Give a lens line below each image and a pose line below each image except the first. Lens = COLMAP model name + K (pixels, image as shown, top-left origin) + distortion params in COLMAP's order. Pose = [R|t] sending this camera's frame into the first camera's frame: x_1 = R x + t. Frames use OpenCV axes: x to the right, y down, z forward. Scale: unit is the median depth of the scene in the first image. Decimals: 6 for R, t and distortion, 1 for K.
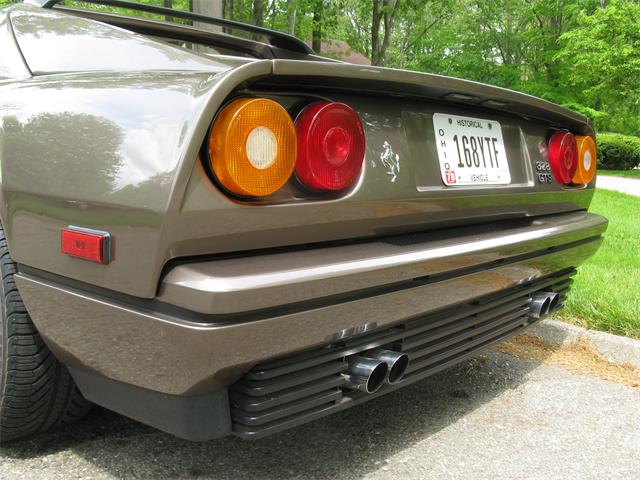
lens RADIAL K [[656.2, 0, 311.8], [0, 656.2, 226.7], [0, 0, 1]] dist [-0.197728, 0.204240]
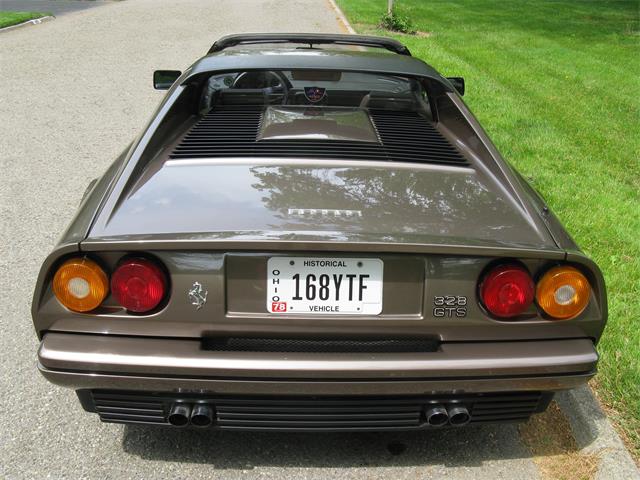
lens RADIAL K [[656.2, 0, 311.8], [0, 656.2, 226.7], [0, 0, 1]] dist [-0.197728, 0.204240]
pose [[0.702804, 0.255564, -0.663893, 1.063672], [-0.092918, 0.958225, 0.270503, -0.576953], [0.705289, -0.128423, 0.697190, 0.161914]]
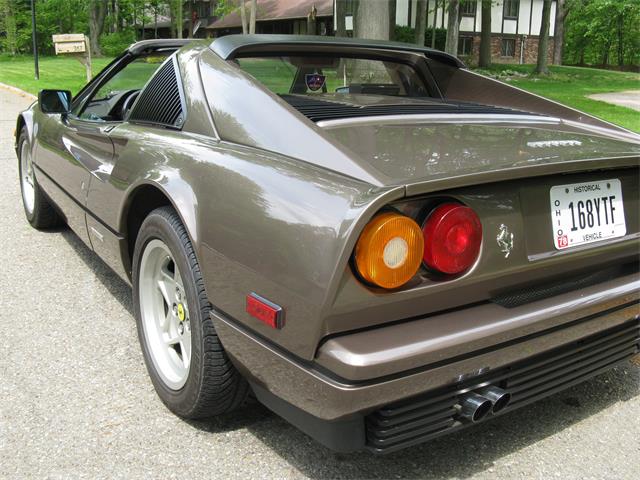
lens RADIAL K [[656.2, 0, 311.8], [0, 656.2, 226.7], [0, 0, 1]] dist [-0.197728, 0.204240]
pose [[0.968908, 0.049640, -0.242392, 0.053144], [-0.021848, 0.993005, 0.116030, -0.222944], [0.246456, -0.107126, 0.963215, -0.211256]]
